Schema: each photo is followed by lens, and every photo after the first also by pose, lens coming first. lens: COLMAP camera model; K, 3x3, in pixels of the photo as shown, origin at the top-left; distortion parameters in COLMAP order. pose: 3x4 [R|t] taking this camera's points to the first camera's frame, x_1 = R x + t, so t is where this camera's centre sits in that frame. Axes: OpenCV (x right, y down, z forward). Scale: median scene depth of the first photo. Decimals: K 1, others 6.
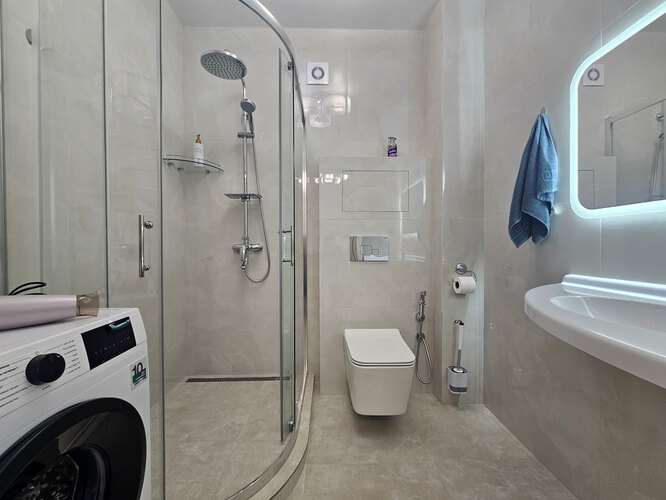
lens RADIAL K [[268.9, 0, 333.0], [0, 268.9, 250.0], [0, 0, 1]] dist [0.000092, -0.000031]
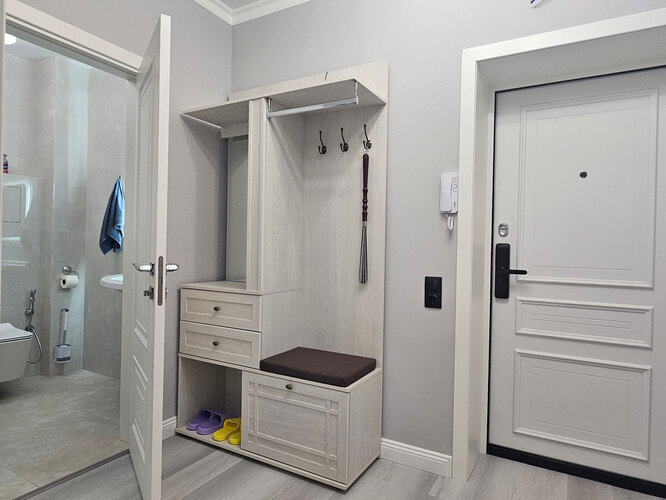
lens RADIAL K [[419.5, 0, 336.5], [0, 419.5, 244.8], [0, 0, 1]] dist [-0.006806, 0.001603]
pose [[0.506180, 0.013467, 0.862323, -0.637084], [-0.013190, 0.999882, -0.007873, -0.054498], [-0.862327, -0.007389, 0.506298, -1.197190]]
